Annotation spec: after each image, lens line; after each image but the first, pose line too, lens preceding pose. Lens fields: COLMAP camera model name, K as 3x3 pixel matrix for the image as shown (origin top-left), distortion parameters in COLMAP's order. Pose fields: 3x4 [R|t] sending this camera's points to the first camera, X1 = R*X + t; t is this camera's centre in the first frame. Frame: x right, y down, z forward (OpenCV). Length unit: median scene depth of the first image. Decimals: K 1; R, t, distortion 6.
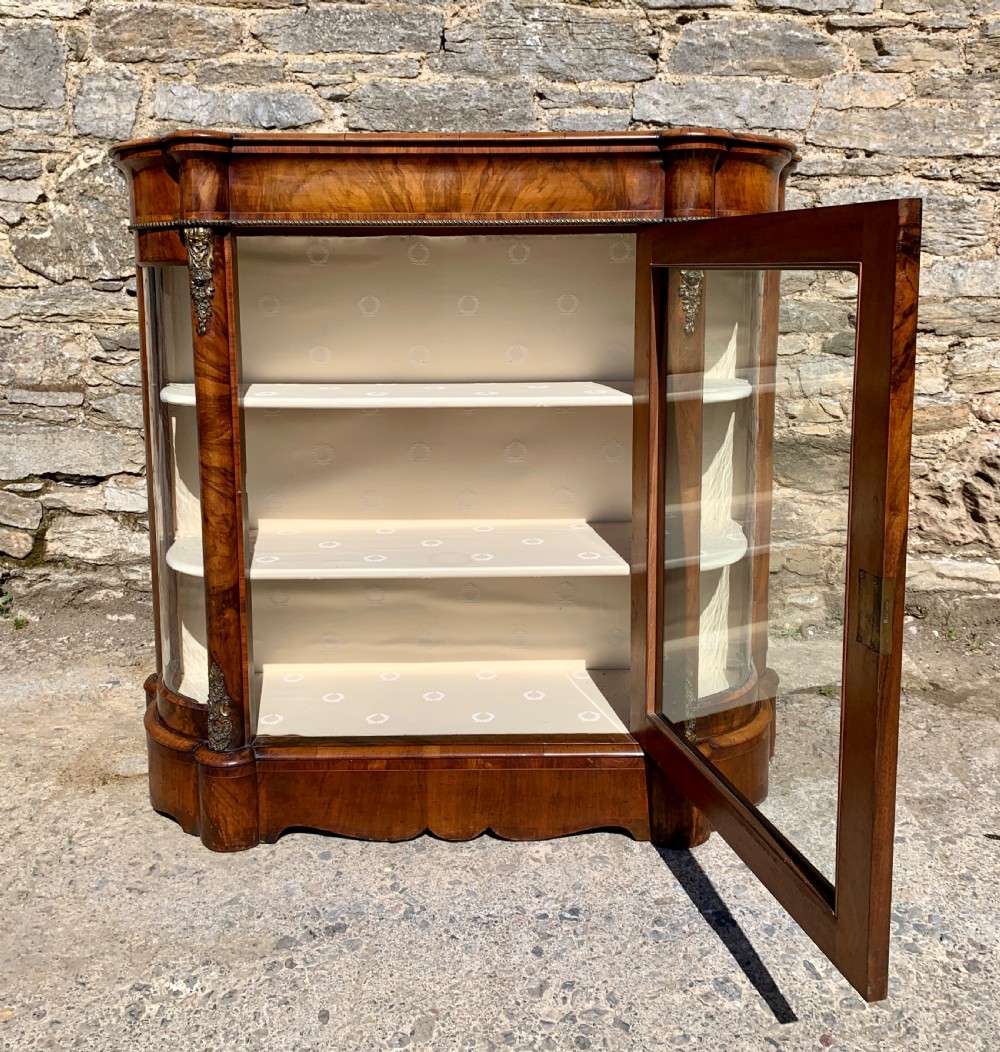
lens RADIAL K [[1036.0, 0, 503.7], [0, 1036.0, 412.7], [0, 0, 1]] dist [0.065362, -0.119821]
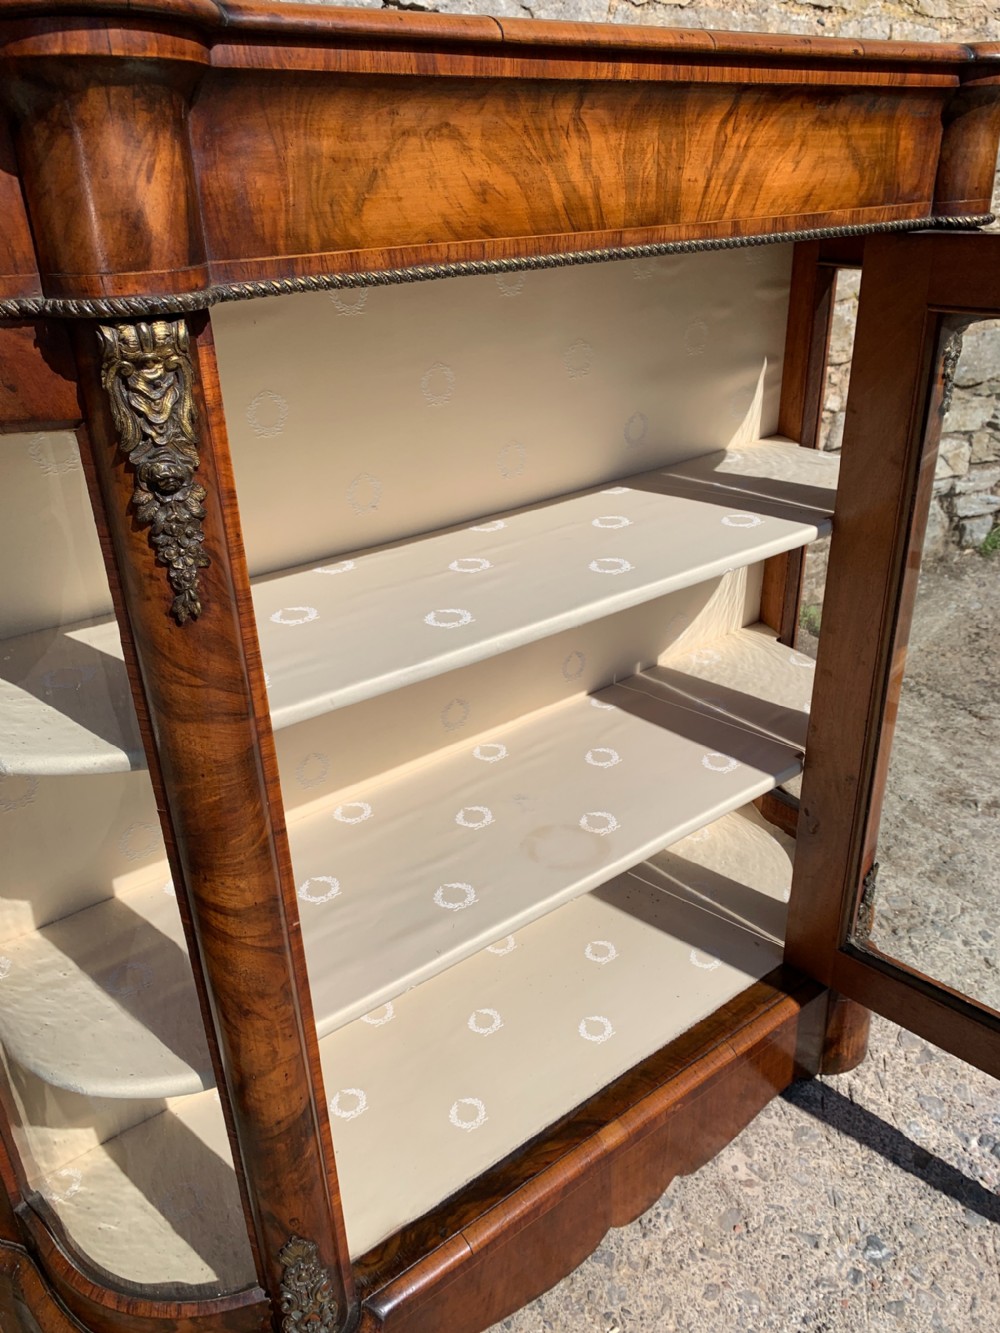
lens RADIAL K [[1027.1, 0, 509.3], [0, 1027.1, 661.5], [0, 0, 1]] dist [0.005544, -0.001556]
pose [[0.789703, -0.279413, 0.546166, -0.262043], [0.098750, 0.936547, 0.336346, -0.112060], [-0.605489, -0.211680, 0.767186, 0.426037]]
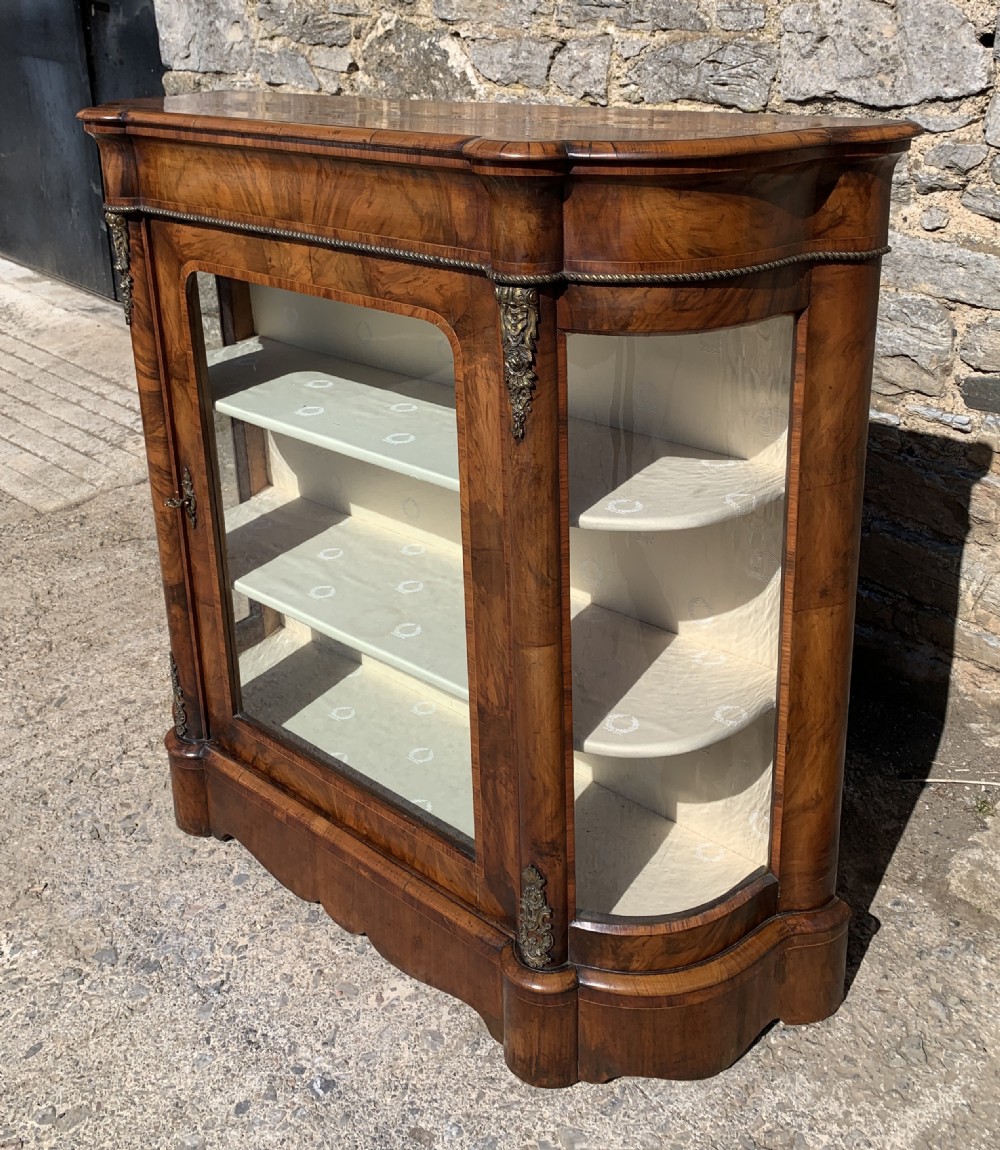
lens RADIAL K [[1223.5, 0, 516.9], [0, 1223.5, 407.8], [0, 0, 1]] dist [0.026322, -0.023120]
pose [[0.740855, 0.205058, -0.639598, 0.438433], [-0.067320, 0.970132, 0.233050, -0.183545], [0.668283, -0.129598, 0.732531, 0.276995]]
